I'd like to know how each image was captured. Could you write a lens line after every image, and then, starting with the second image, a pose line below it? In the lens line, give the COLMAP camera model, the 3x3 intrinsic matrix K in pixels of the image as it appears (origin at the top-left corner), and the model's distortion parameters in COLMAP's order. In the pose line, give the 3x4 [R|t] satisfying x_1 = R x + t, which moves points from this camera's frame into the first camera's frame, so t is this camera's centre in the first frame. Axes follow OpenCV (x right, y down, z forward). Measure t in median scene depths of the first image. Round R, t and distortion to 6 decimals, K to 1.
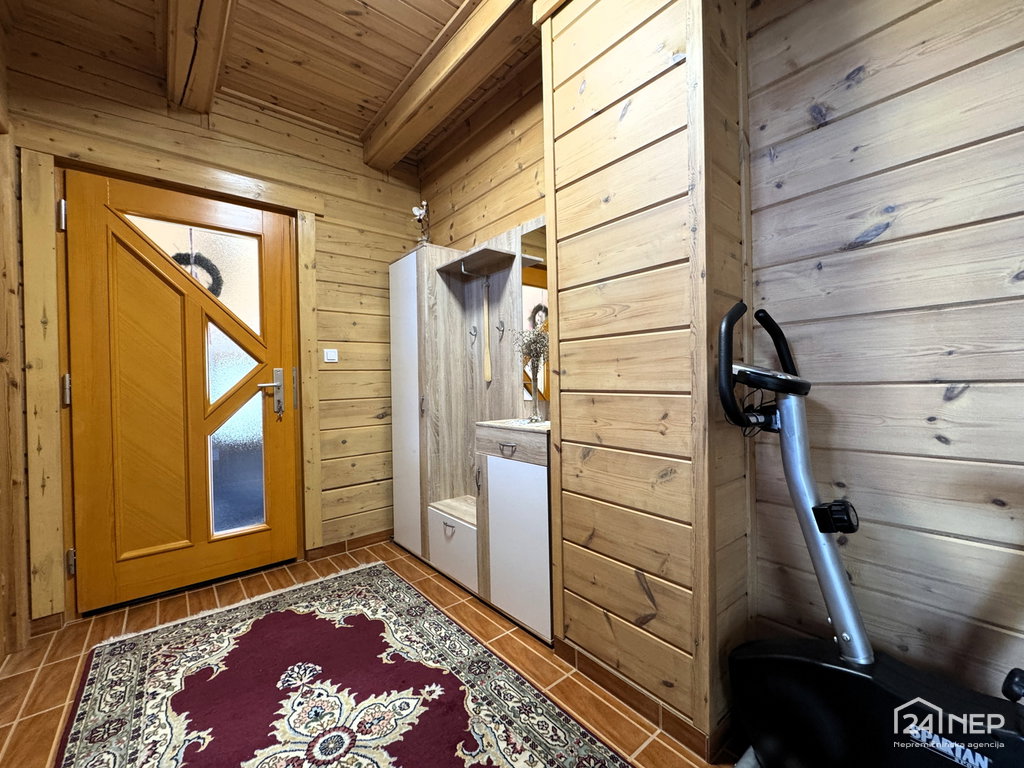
lens RADIAL K [[416.7, 0, 514.8], [0, 416.7, 382.6], [0, 0, 1]] dist [-0.003064, 0.000424]
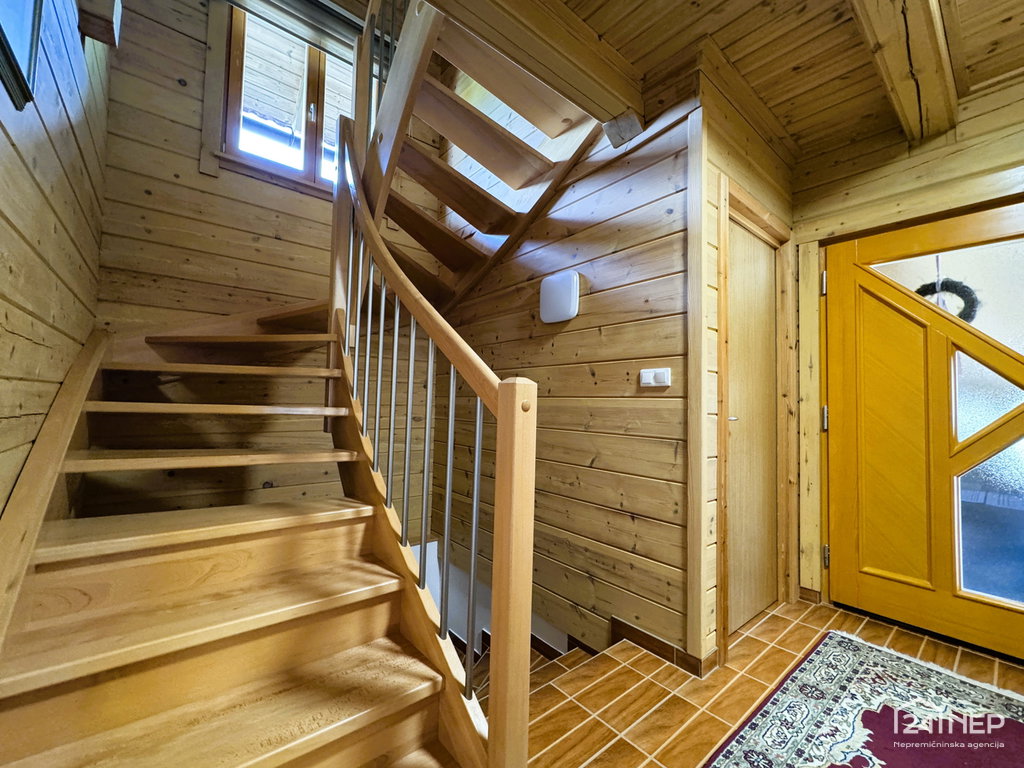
lens RADIAL K [[416.7, 0, 515.5], [0, 416.7, 385.1], [0, 0, 1]] dist [-0.003064, 0.000424]
pose [[0.007844, -0.019093, -0.999787, 0.200735], [-0.026500, 0.999463, -0.019295, -0.035300], [0.999618, 0.026645, 0.007334, 0.038942]]
